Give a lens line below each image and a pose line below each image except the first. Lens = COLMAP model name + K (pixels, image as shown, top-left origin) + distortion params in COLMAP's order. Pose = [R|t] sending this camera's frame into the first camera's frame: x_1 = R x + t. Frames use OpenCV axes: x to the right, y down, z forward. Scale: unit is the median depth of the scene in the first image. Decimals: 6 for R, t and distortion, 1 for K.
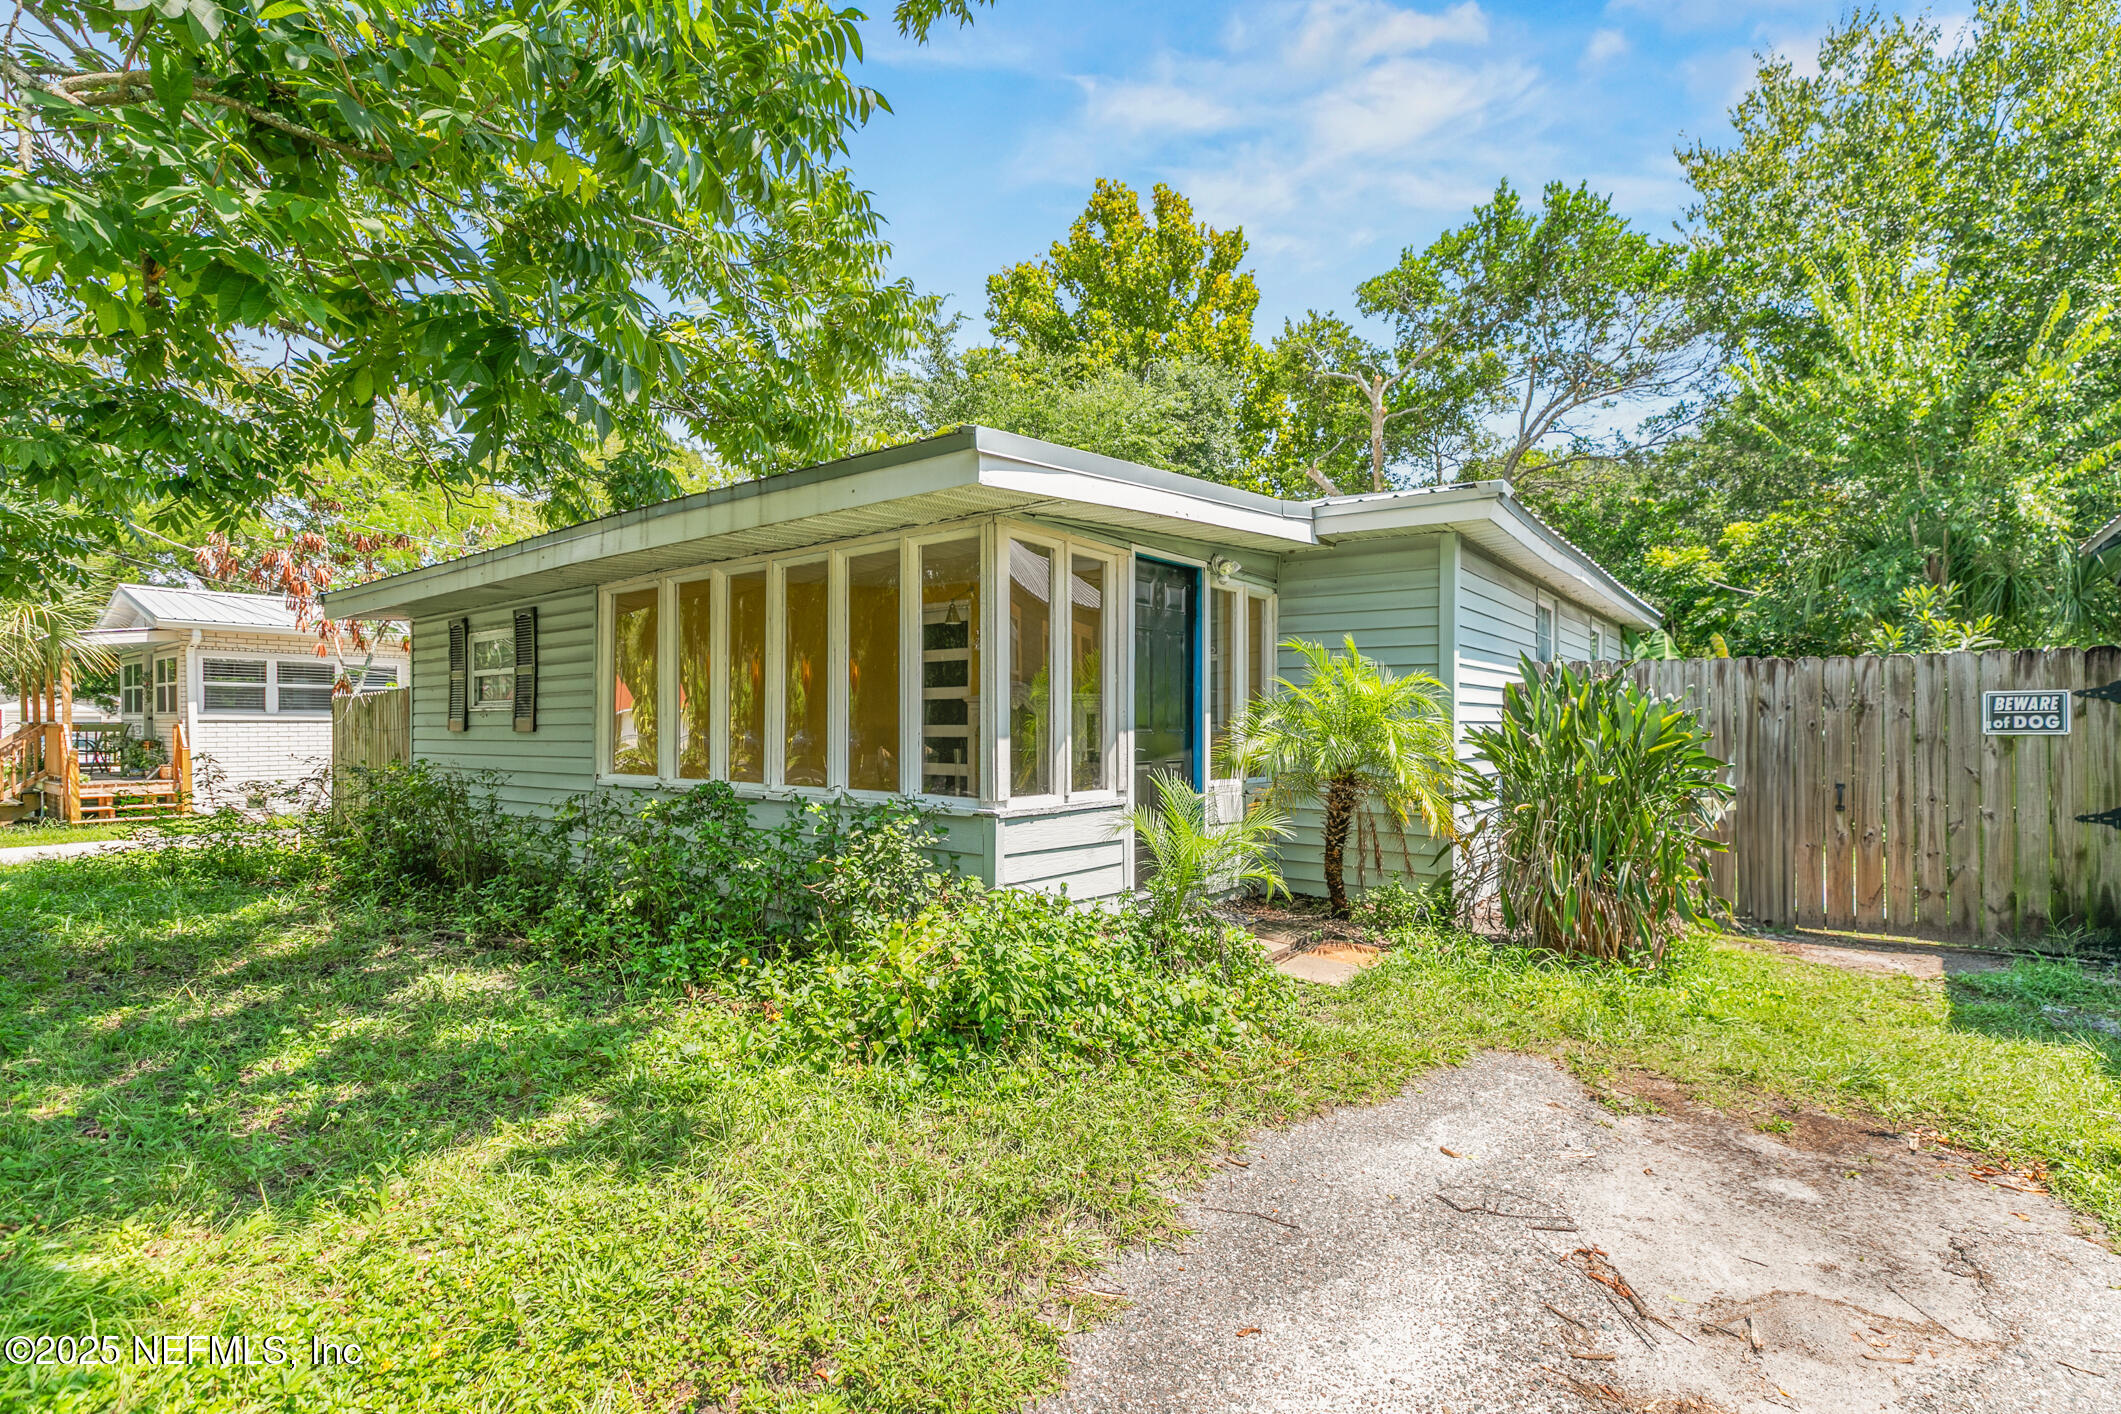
lens RADIAL K [[988.3, 0, 978.2], [0, 988.3, 722.4], [0, 0, 1]] dist [0.001359, 0.001217]
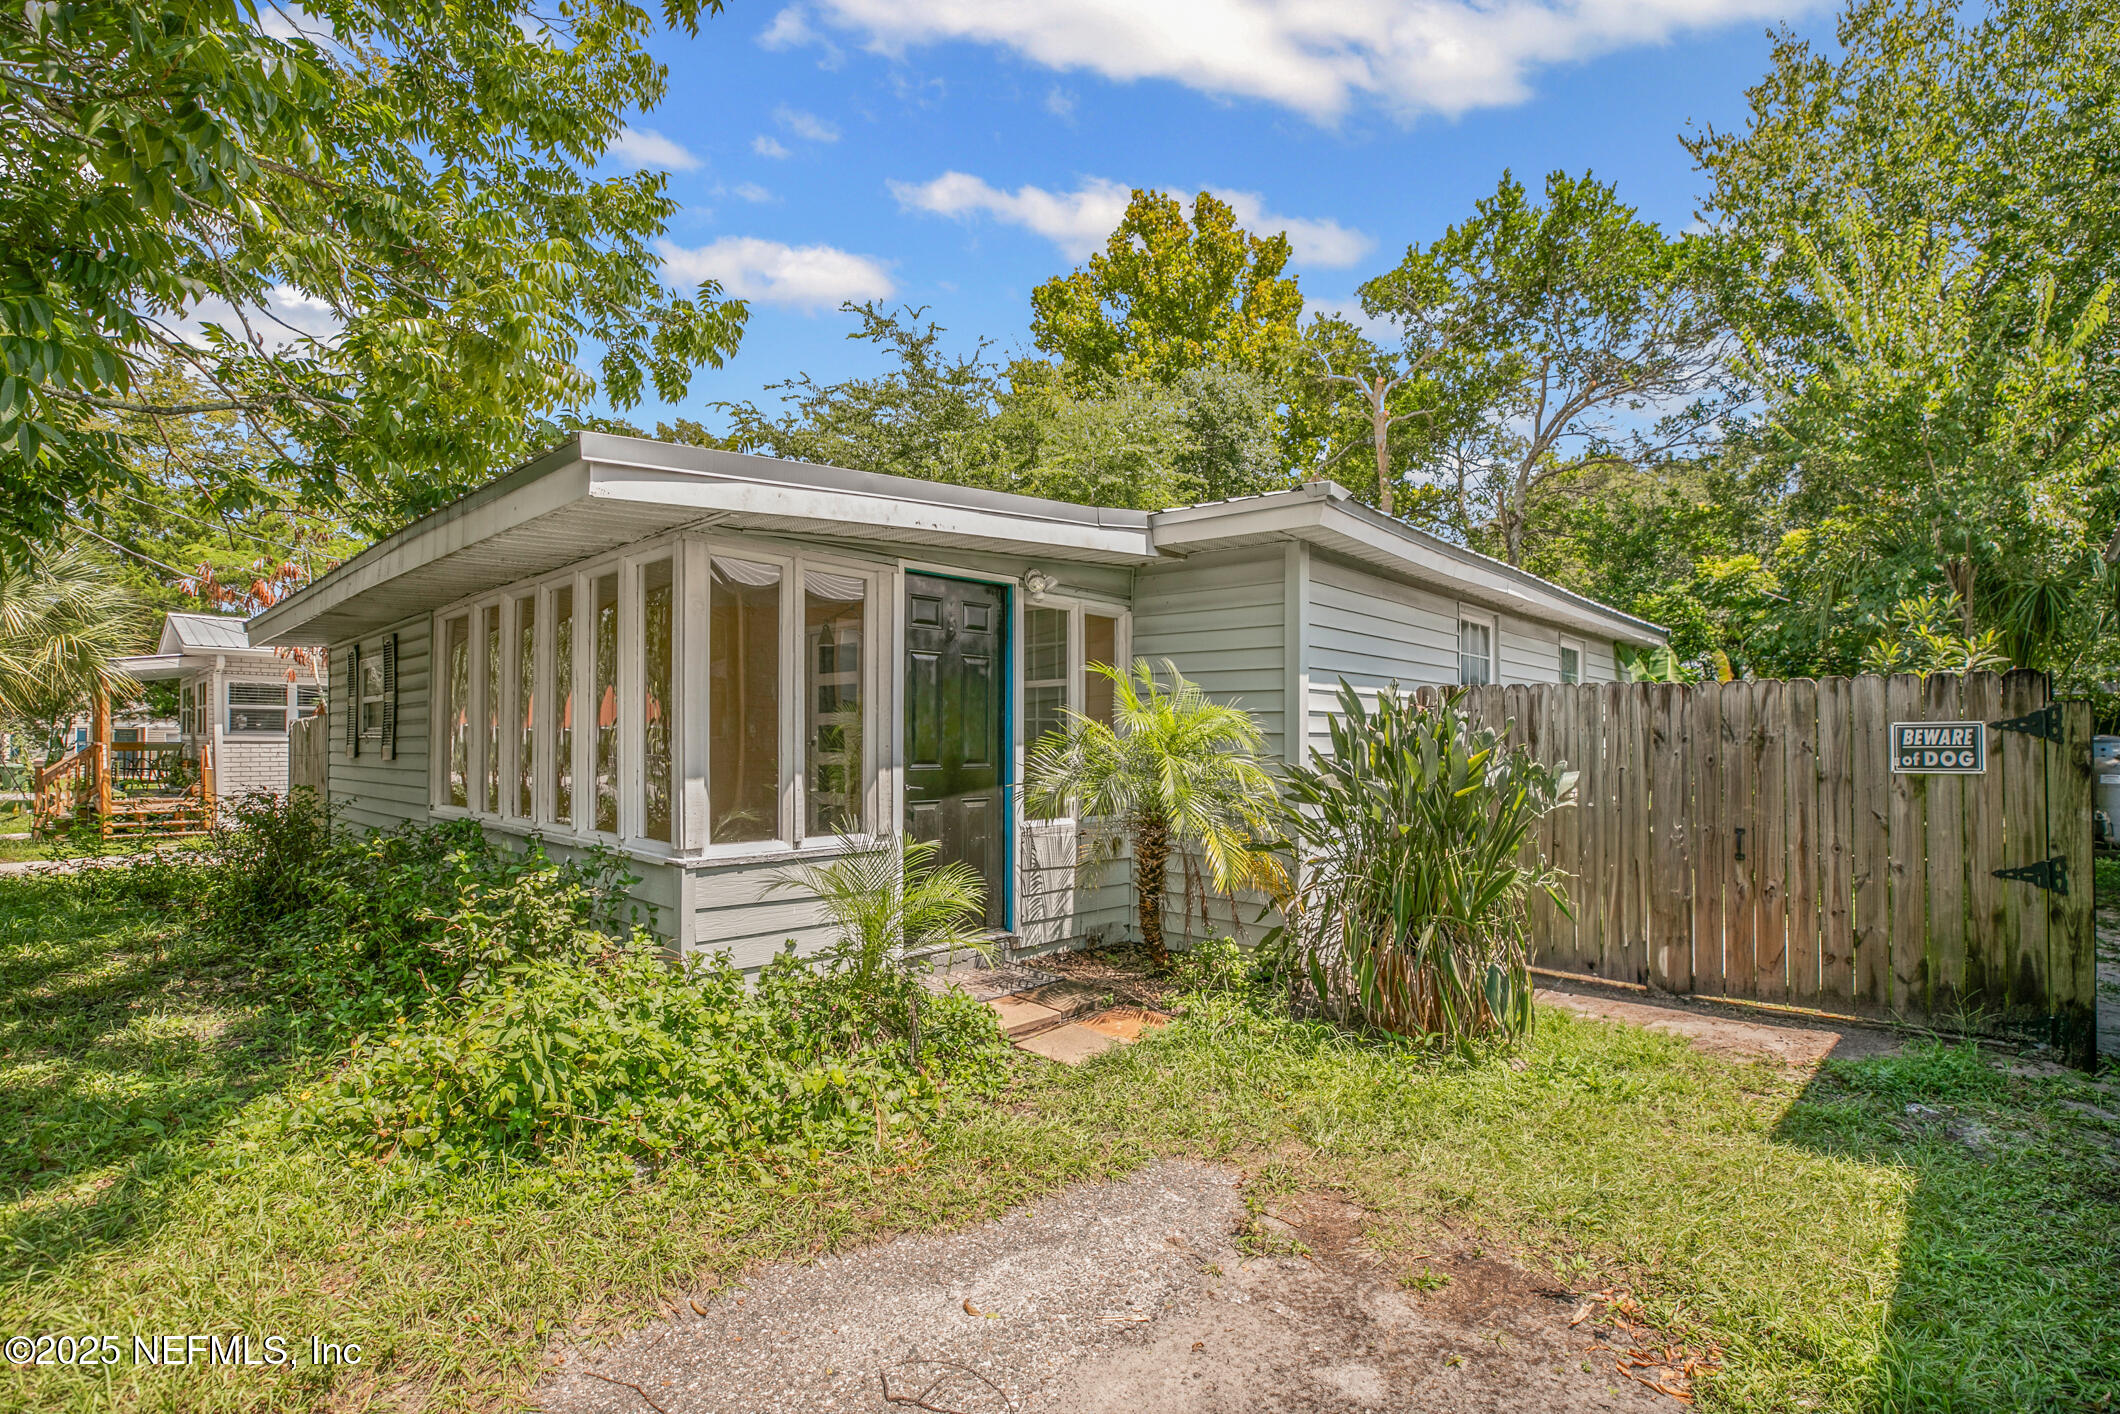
lens RADIAL K [[987.9, 0, 1063.8], [0, 987.9, 707.2], [0, 0, 1]] dist [0.001359, 0.001217]
pose [[0.998636, -0.001288, -0.052197, 0.206147], [-0.000229, 0.999578, -0.029043, -0.011606], [0.052213, 0.029015, 0.998214, 0.064634]]
